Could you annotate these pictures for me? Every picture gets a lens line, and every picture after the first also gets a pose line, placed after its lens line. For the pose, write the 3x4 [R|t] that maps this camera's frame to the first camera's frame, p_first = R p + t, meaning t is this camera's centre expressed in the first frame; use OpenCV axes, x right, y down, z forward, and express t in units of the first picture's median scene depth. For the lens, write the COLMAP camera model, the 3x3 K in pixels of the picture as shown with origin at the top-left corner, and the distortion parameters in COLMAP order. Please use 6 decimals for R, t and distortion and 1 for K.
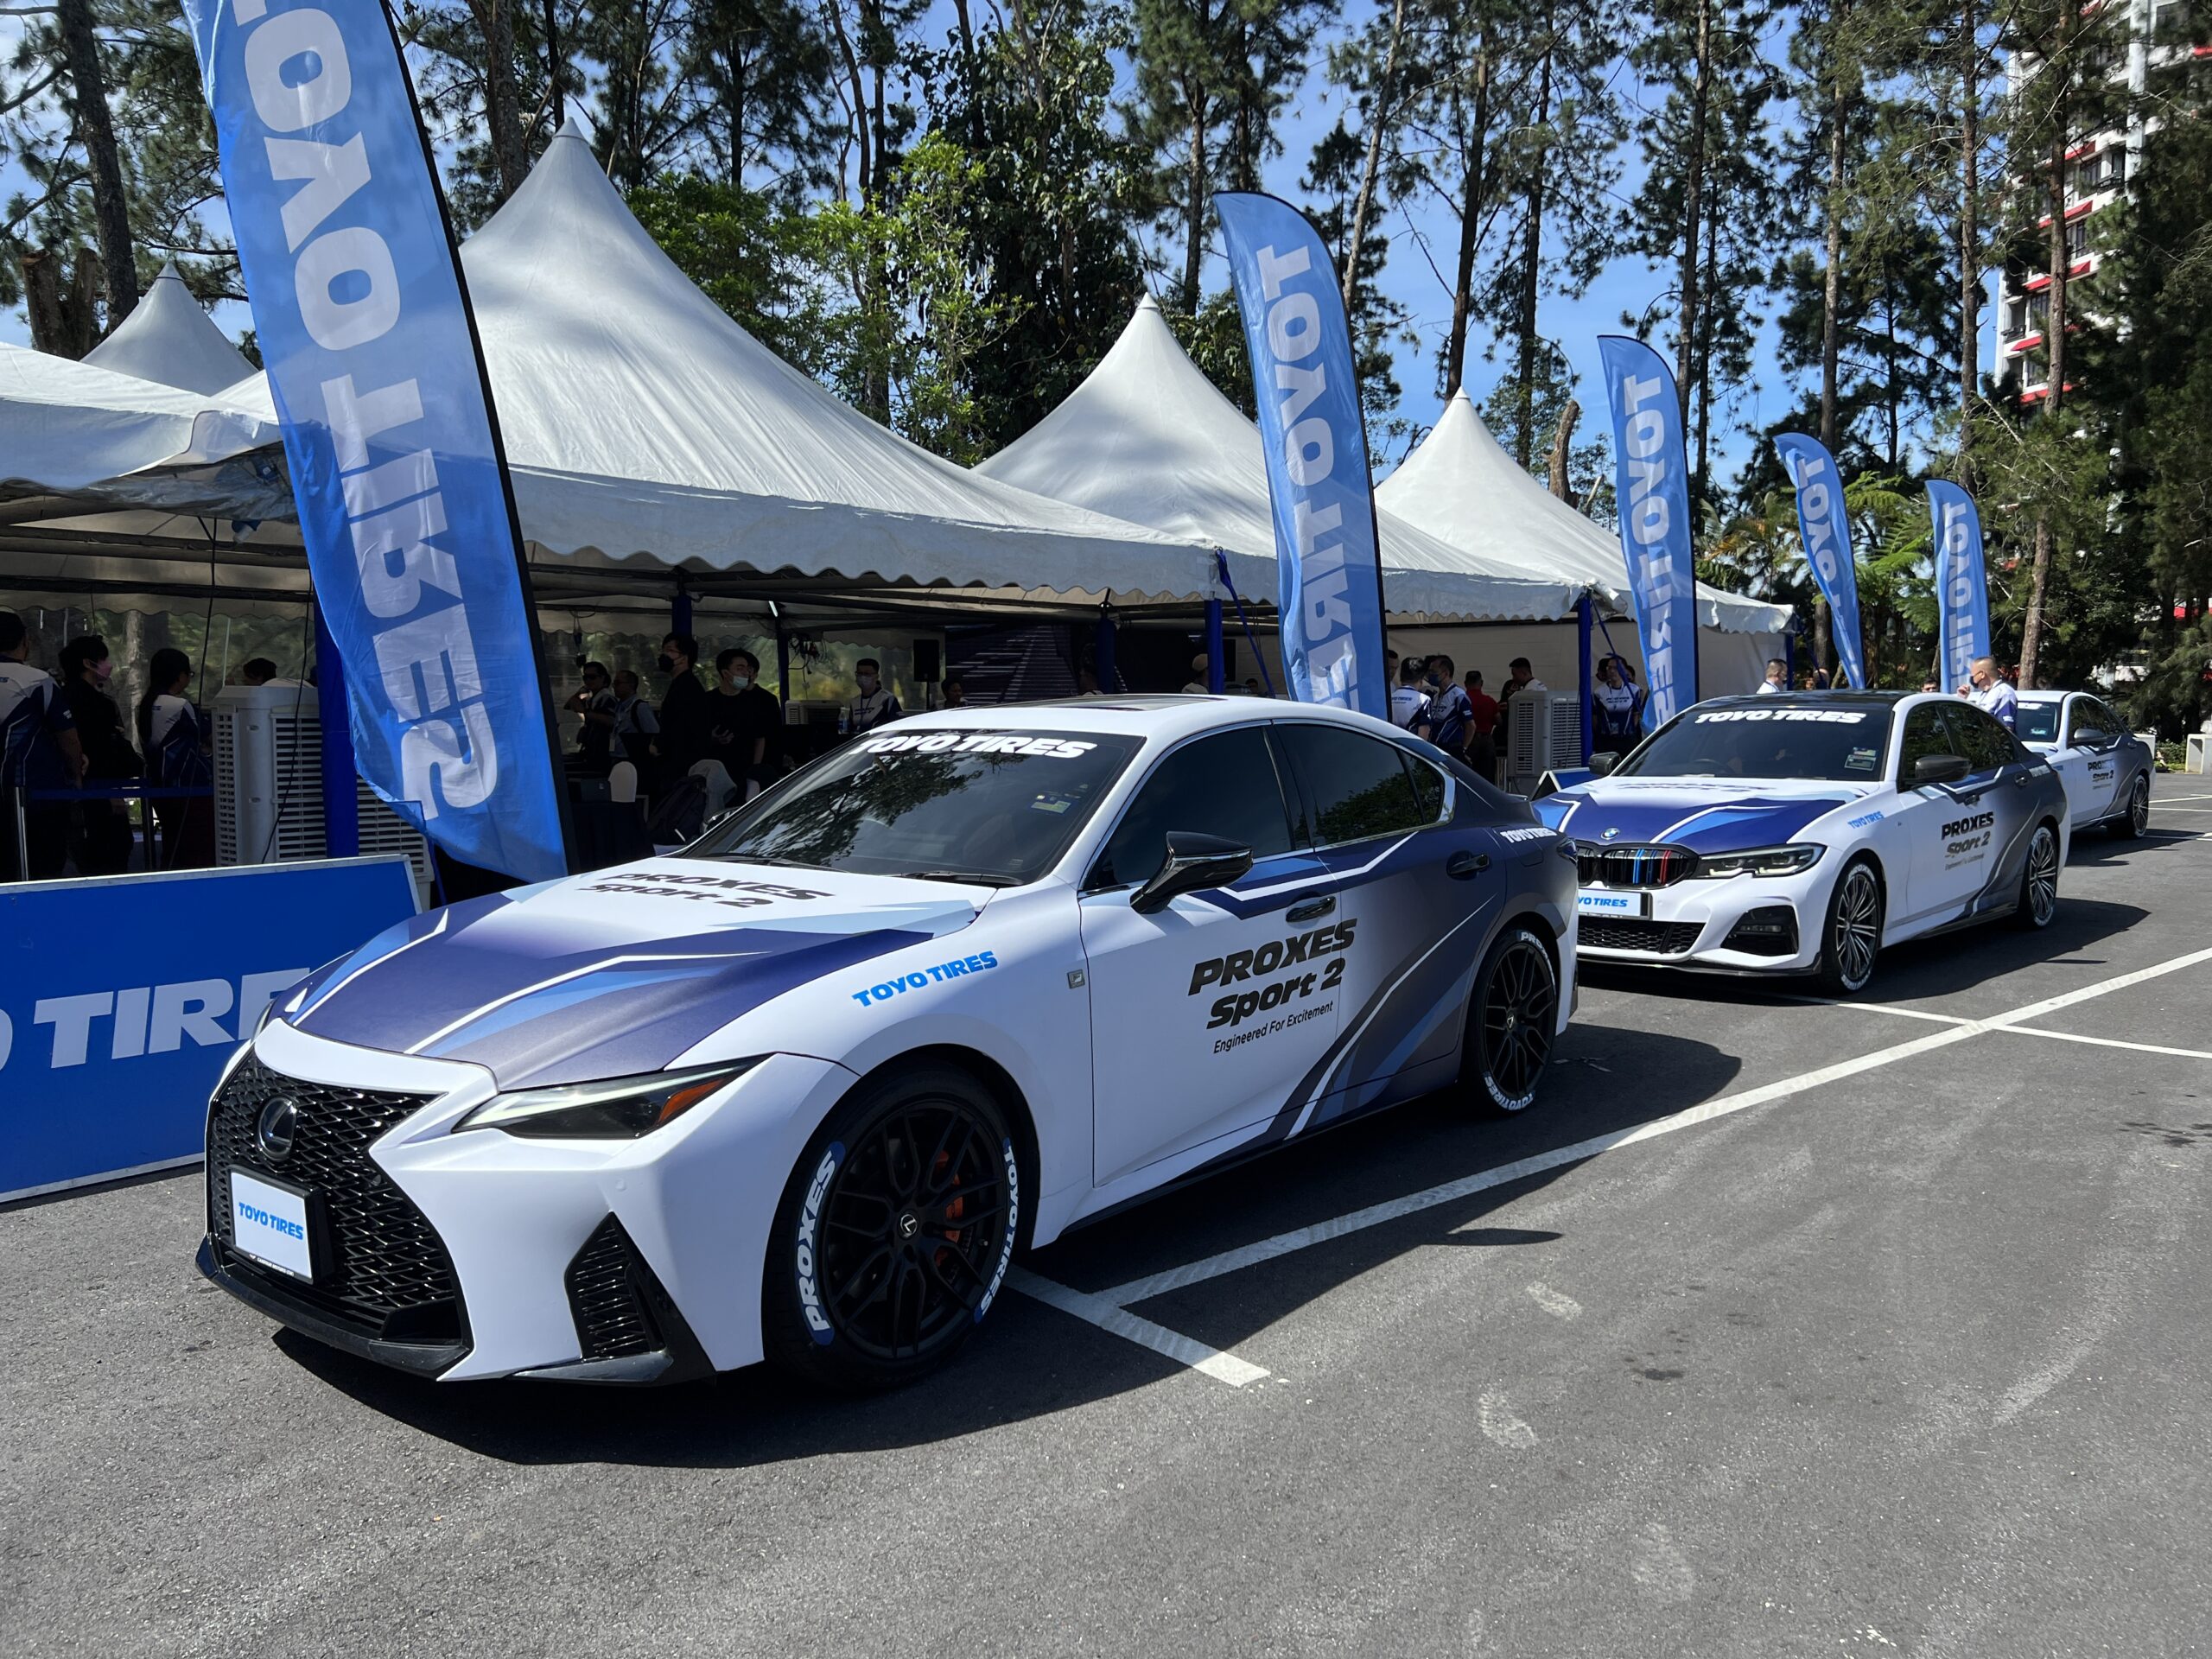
lens RADIAL K [[1646.3, 0, 1109.0], [0, 1646.3, 825.5], [0, 0, 1]] dist [0.010317, 0.001724]
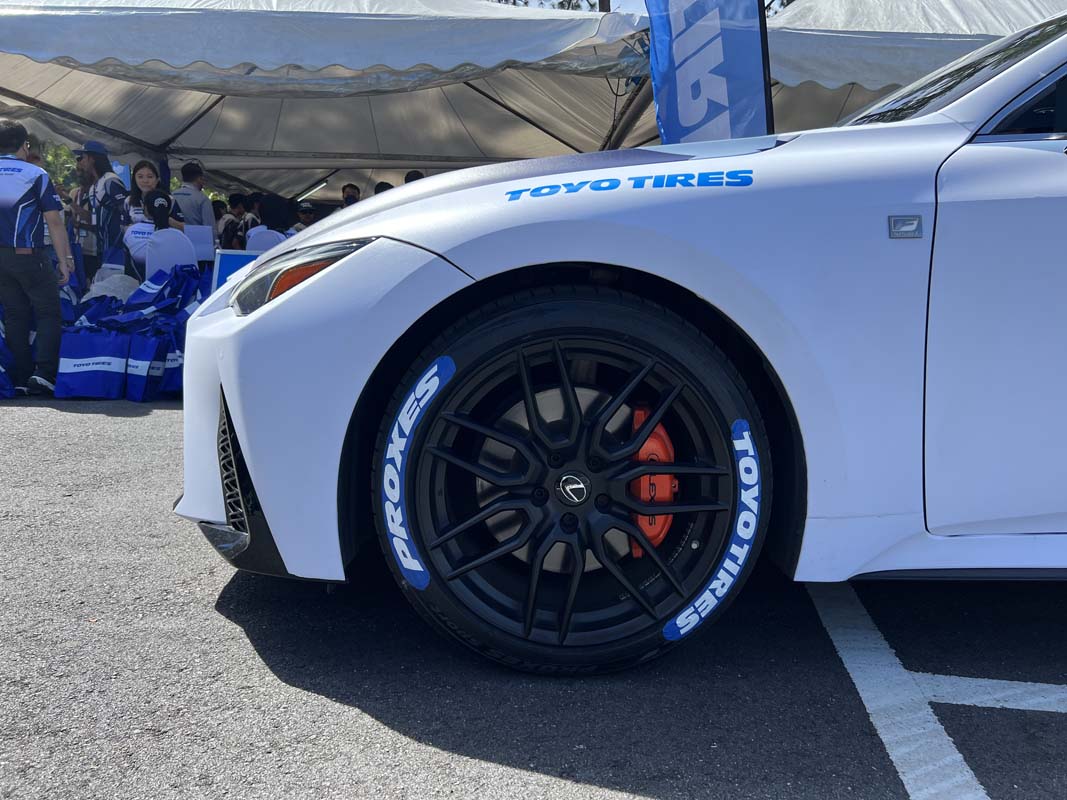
lens RADIAL K [[794.1, 0, 532.2], [0, 794.1, 398.8], [0, 0, 1]] dist [0.010317, 0.001724]
pose [[0.635737, 0.109028, -0.764167, 0.172796], [-0.079304, 0.993961, 0.075839, 0.180330], [0.767821, 0.012388, 0.640545, 0.779027]]
